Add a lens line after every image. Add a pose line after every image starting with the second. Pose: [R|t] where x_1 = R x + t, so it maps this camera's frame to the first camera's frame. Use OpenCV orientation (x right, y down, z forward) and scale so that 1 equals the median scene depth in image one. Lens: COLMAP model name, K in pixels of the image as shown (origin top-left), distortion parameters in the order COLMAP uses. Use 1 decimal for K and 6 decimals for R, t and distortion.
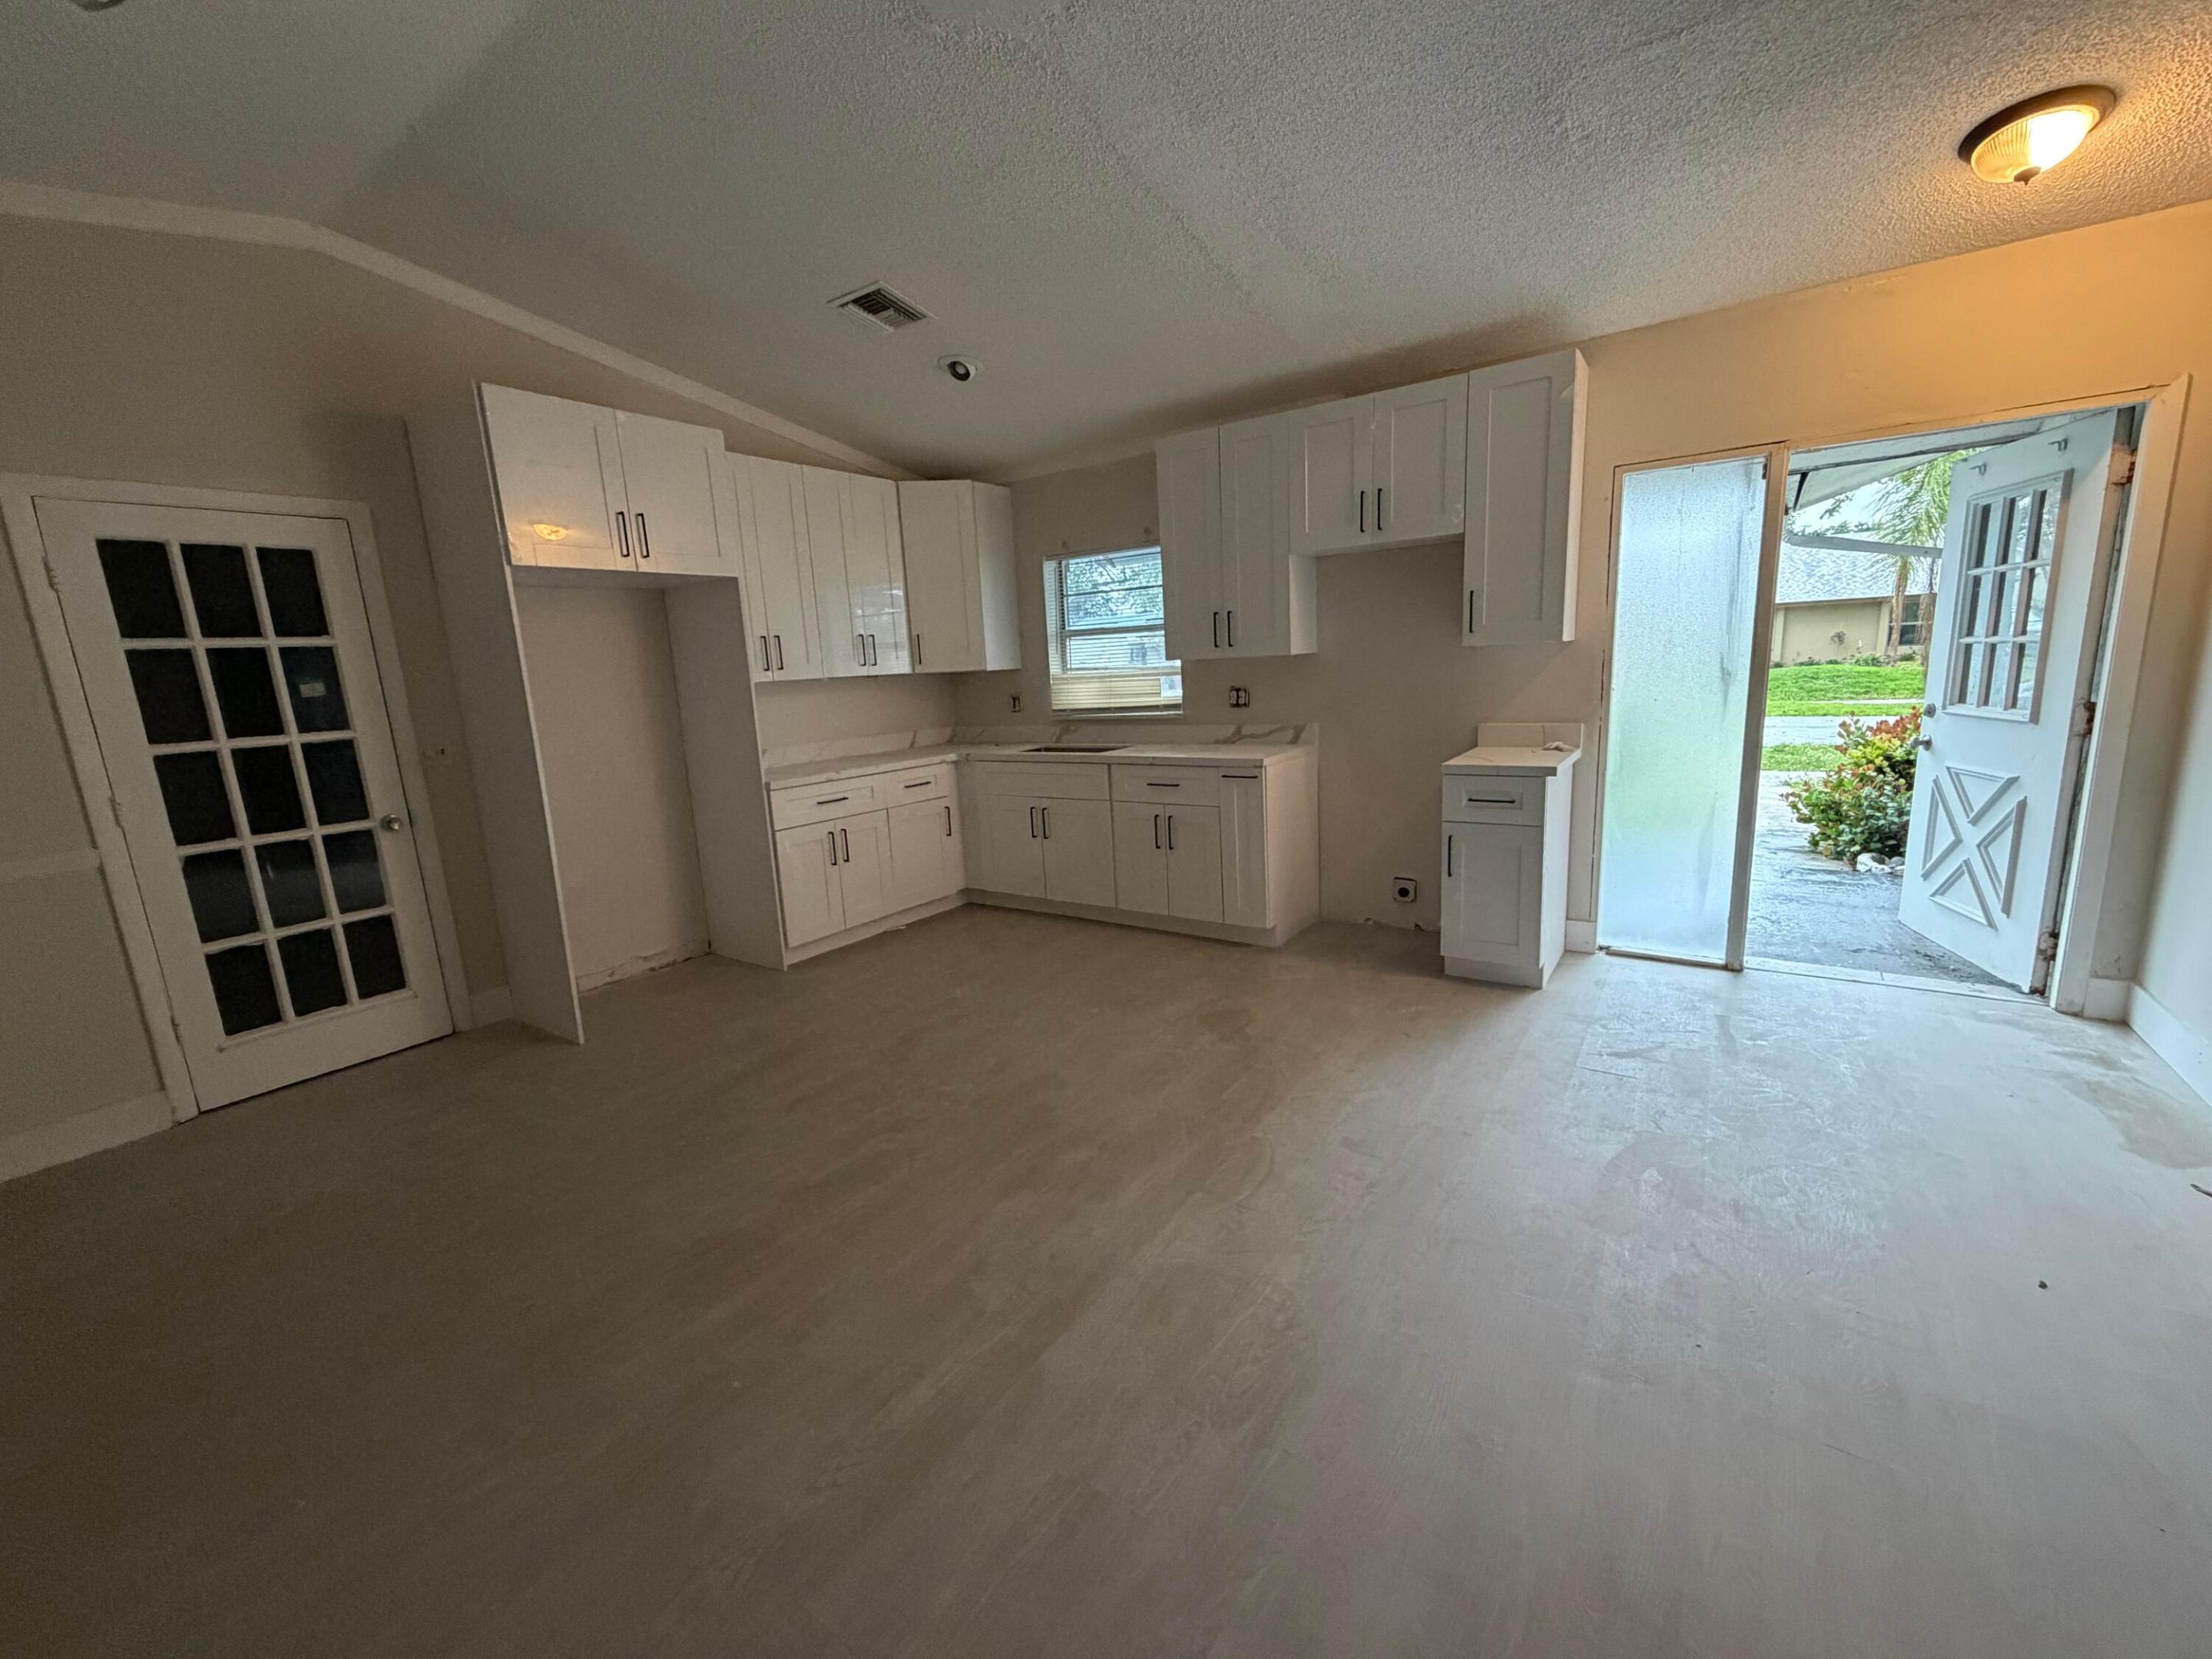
lens RADIAL K [[882.0, 0, 1101.8], [0, 882.0, 831.2], [0, 0, 1]] dist [0.001420, -0.000621]
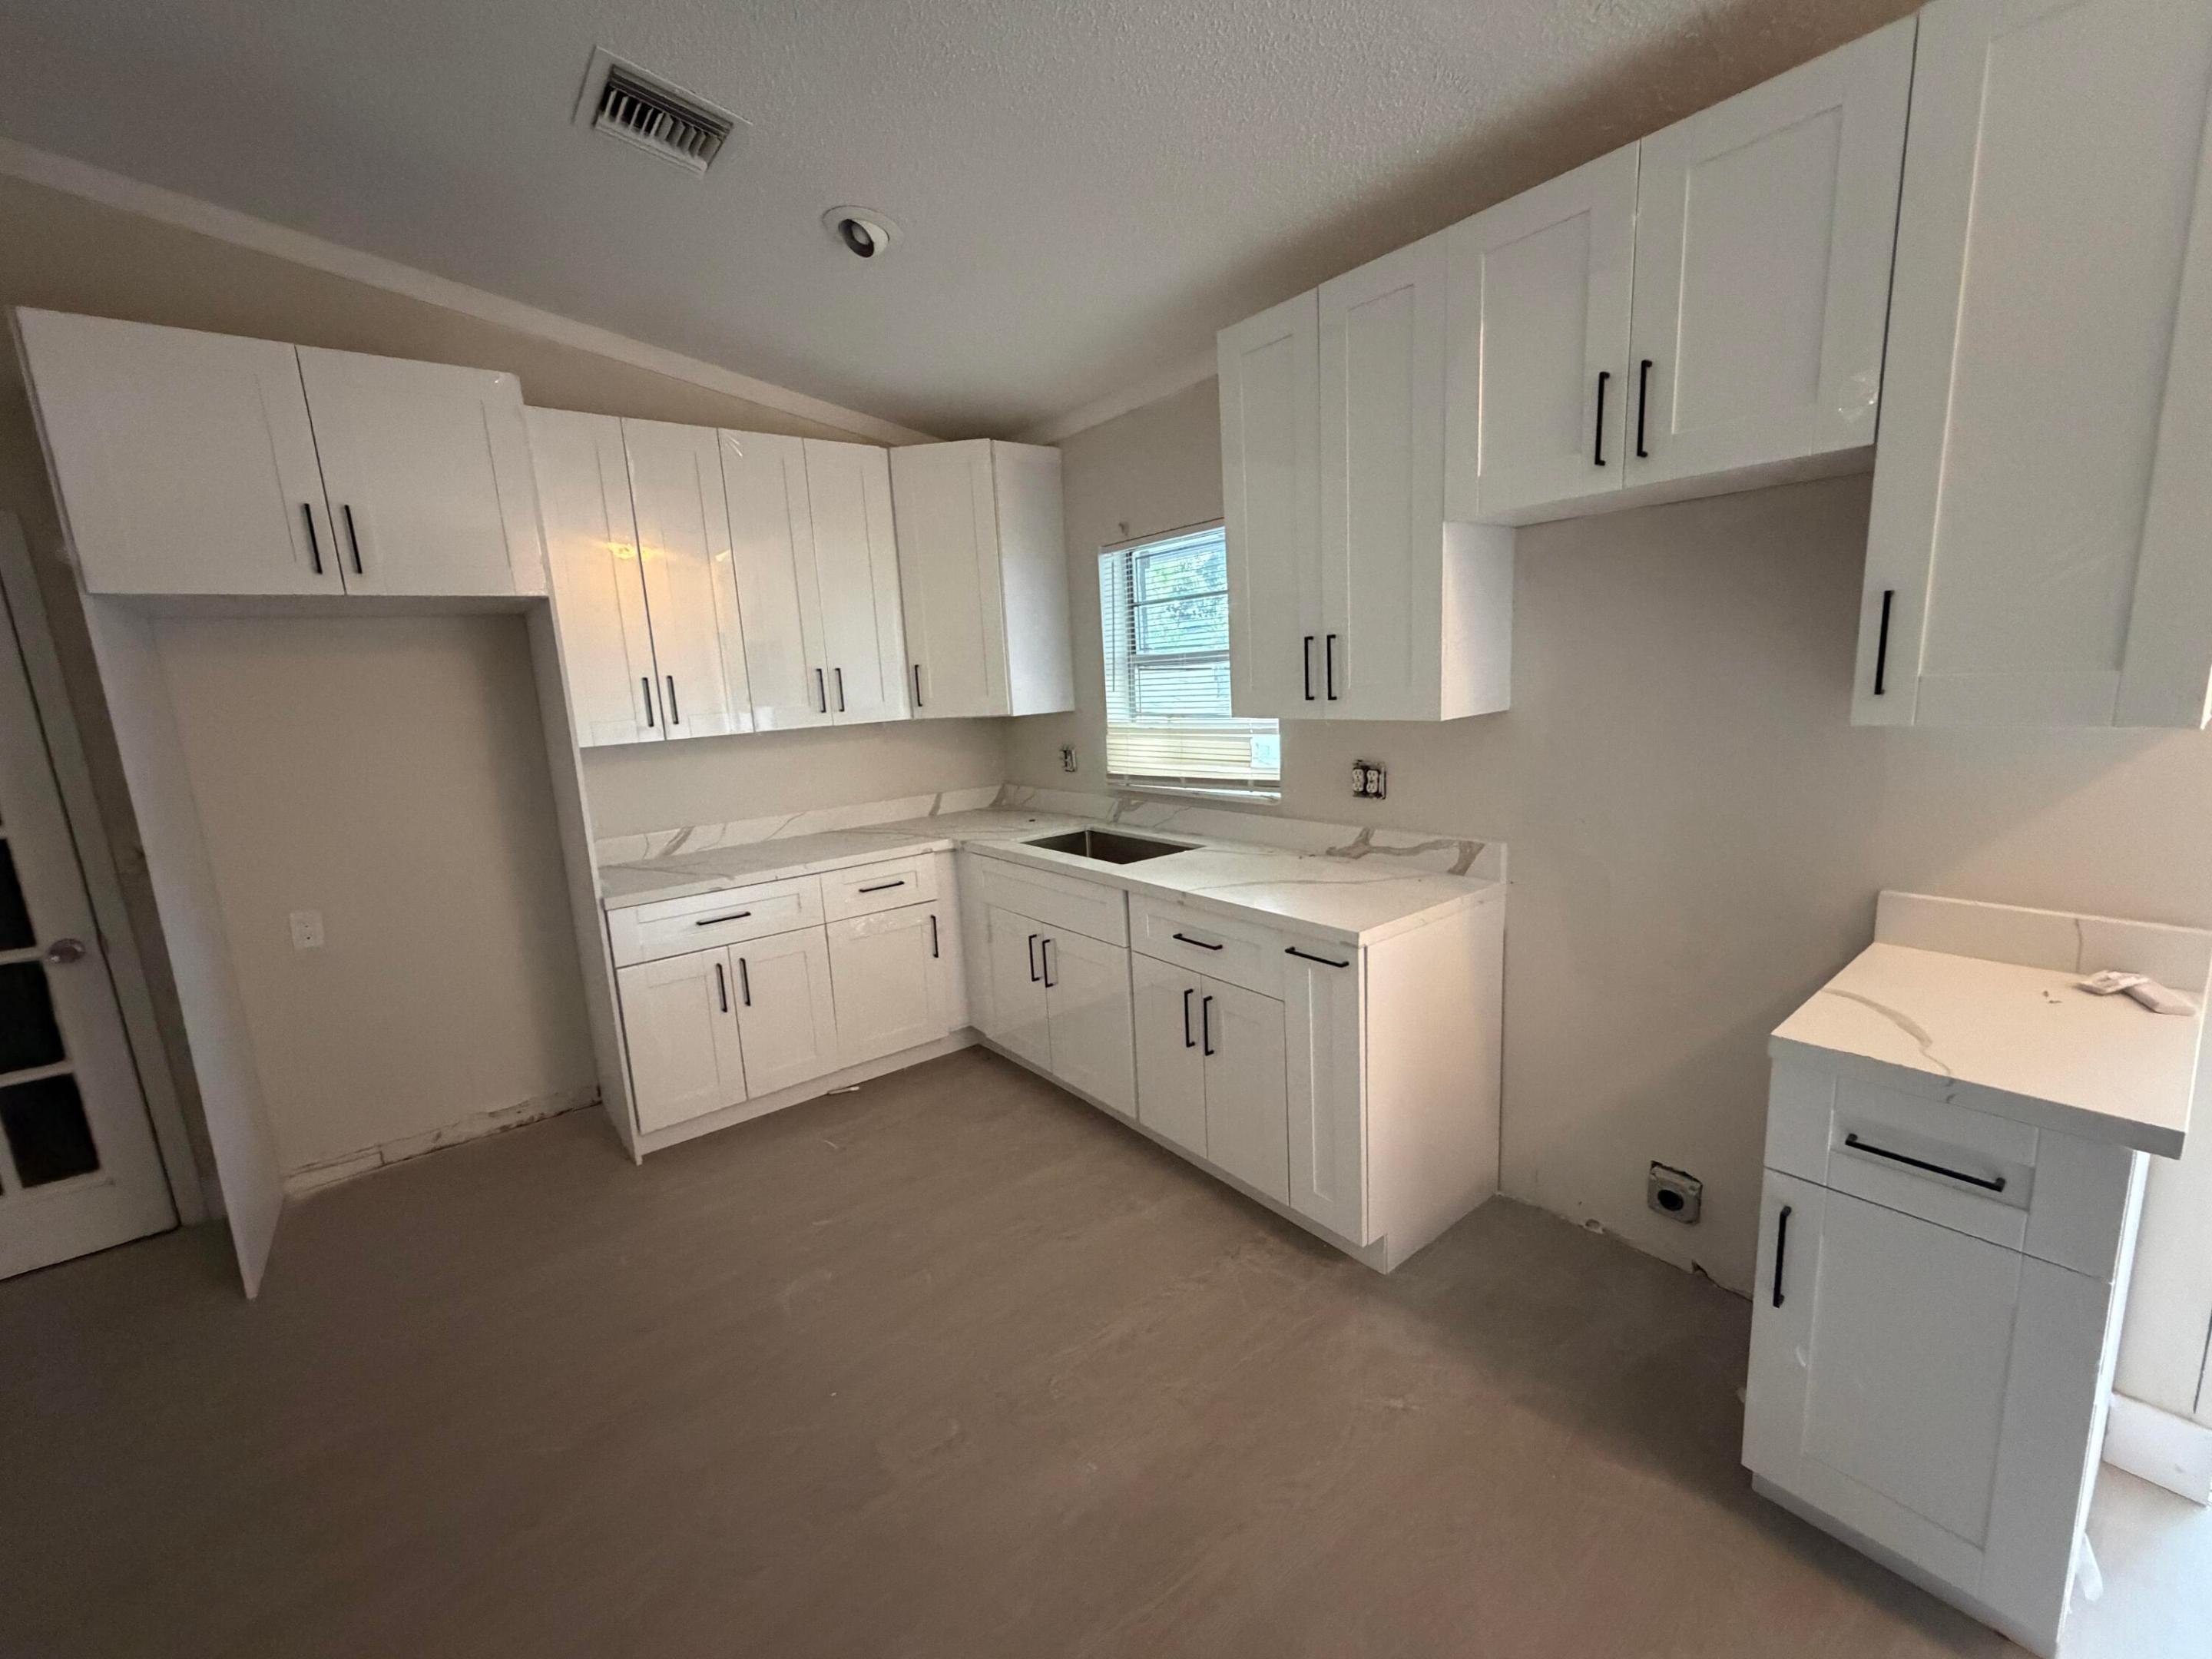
lens RADIAL K [[882.0, 0, 1101.4], [0, 882.0, 832.1], [0, 0, 1]] dist [0.001420, -0.000621]
pose [[0.956243, 0.052424, -0.287839, 0.183848], [-0.050490, 0.998624, 0.014142, -0.138162], [0.288184, 0.001010, 0.957574, 0.472981]]
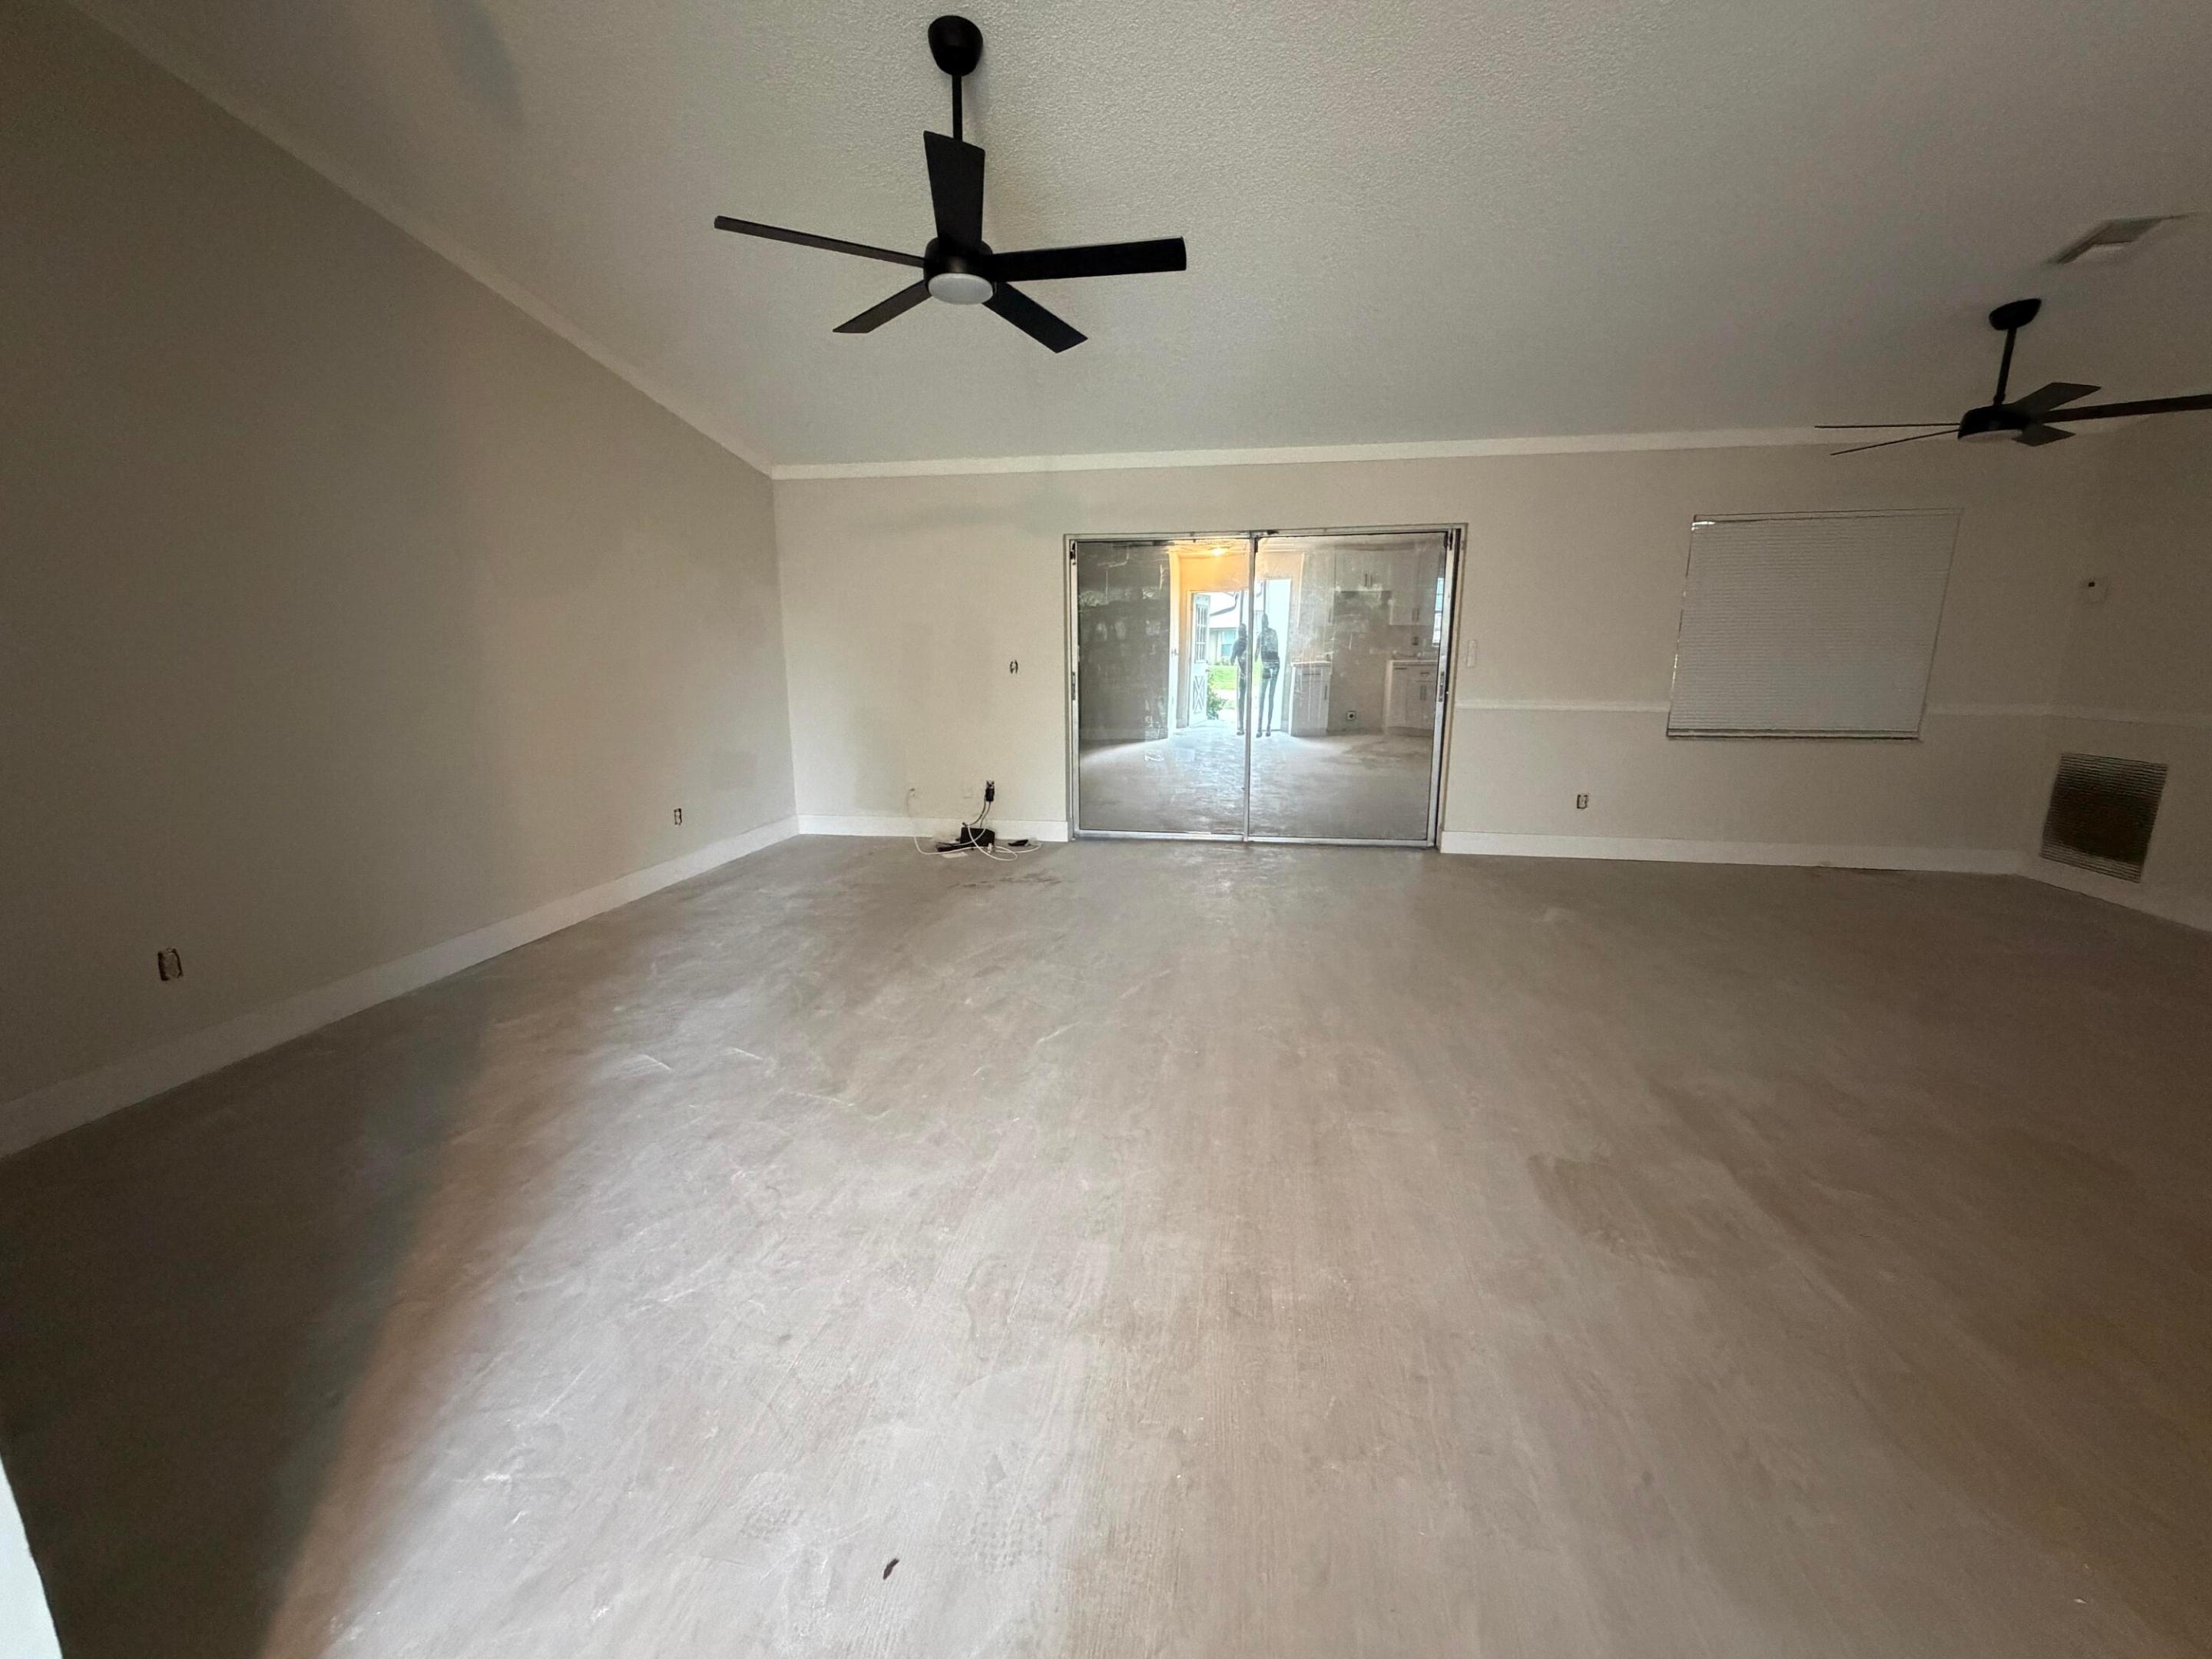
lens RADIAL K [[882.0, 0, 1096.2], [0, 882.0, 830.7], [0, 0, 1]] dist [0.001420, -0.000621]
pose [[-0.900674, 0.142778, -0.410366, 0.516703], [-0.033846, 0.918542, 0.393872, -0.128075], [0.433174, 0.368639, -0.822475, 0.655087]]
